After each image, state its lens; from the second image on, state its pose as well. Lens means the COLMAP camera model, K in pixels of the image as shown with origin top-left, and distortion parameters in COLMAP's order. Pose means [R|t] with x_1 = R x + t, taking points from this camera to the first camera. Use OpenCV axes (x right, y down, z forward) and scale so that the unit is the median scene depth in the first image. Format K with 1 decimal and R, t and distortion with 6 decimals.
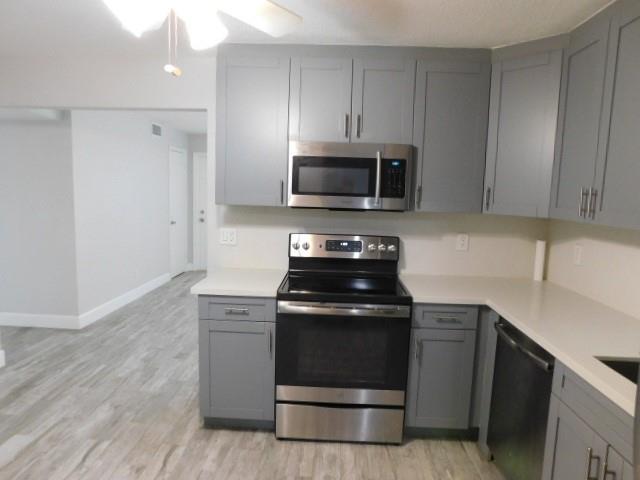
lens RADIAL K [[421.5, 0, 321.1], [0, 421.5, 239.5], [0, 0, 1]] dist [-0.055128, 0.038899]
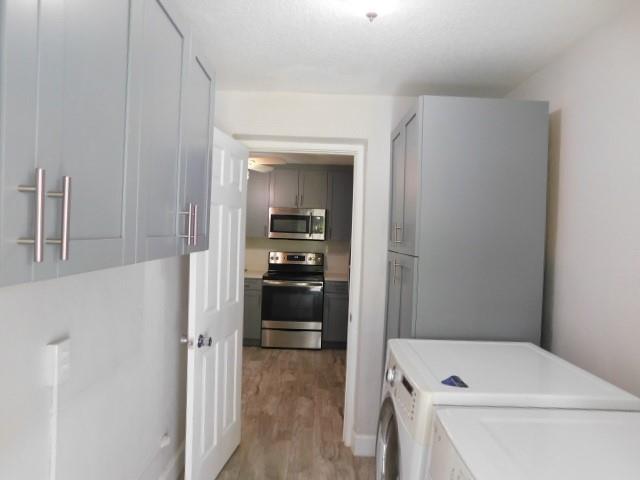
lens RADIAL K [[421.5, 0, 321.9], [0, 421.5, 239.5], [0, 0, 1]] dist [-0.055128, 0.038899]
pose [[0.998796, 0.003313, 0.048939, 0.091829], [0.001069, 0.996010, -0.089235, 0.126770], [-0.049039, 0.089180, 0.994808, -1.182596]]
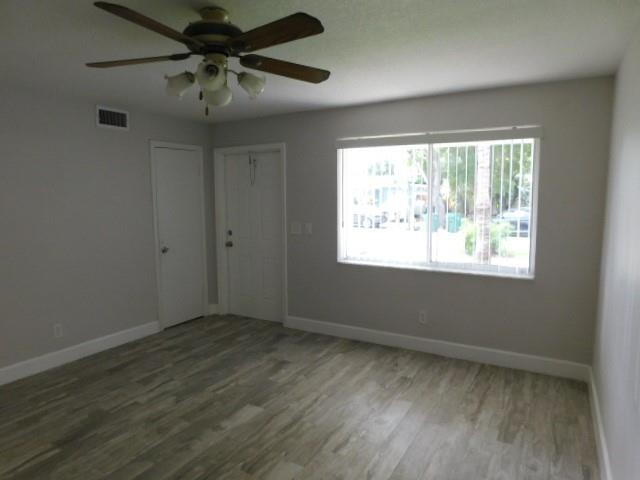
lens RADIAL K [[421.5, 0, 318.5], [0, 421.5, 241.5], [0, 0, 1]] dist [-0.055128, 0.038899]
pose [[0.875117, 0.016039, -0.483645, 0.206124], [-0.020827, 0.999773, -0.004529, -0.055121], [0.483463, 0.014037, 0.875252, 0.491583]]
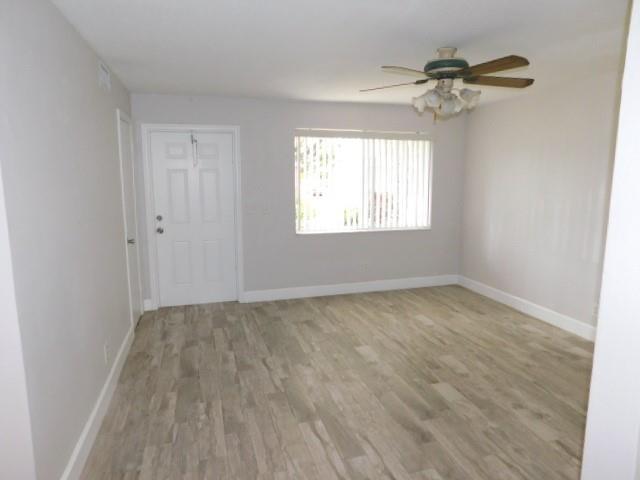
lens RADIAL K [[421.5, 0, 319.9], [0, 421.5, 240.8], [0, 0, 1]] dist [-0.055128, 0.038899]
pose [[0.949308, -0.079470, 0.304137, -0.268774], [0.065680, 0.996306, 0.055326, -0.054340], [-0.307410, -0.032546, 0.951020, 0.342800]]
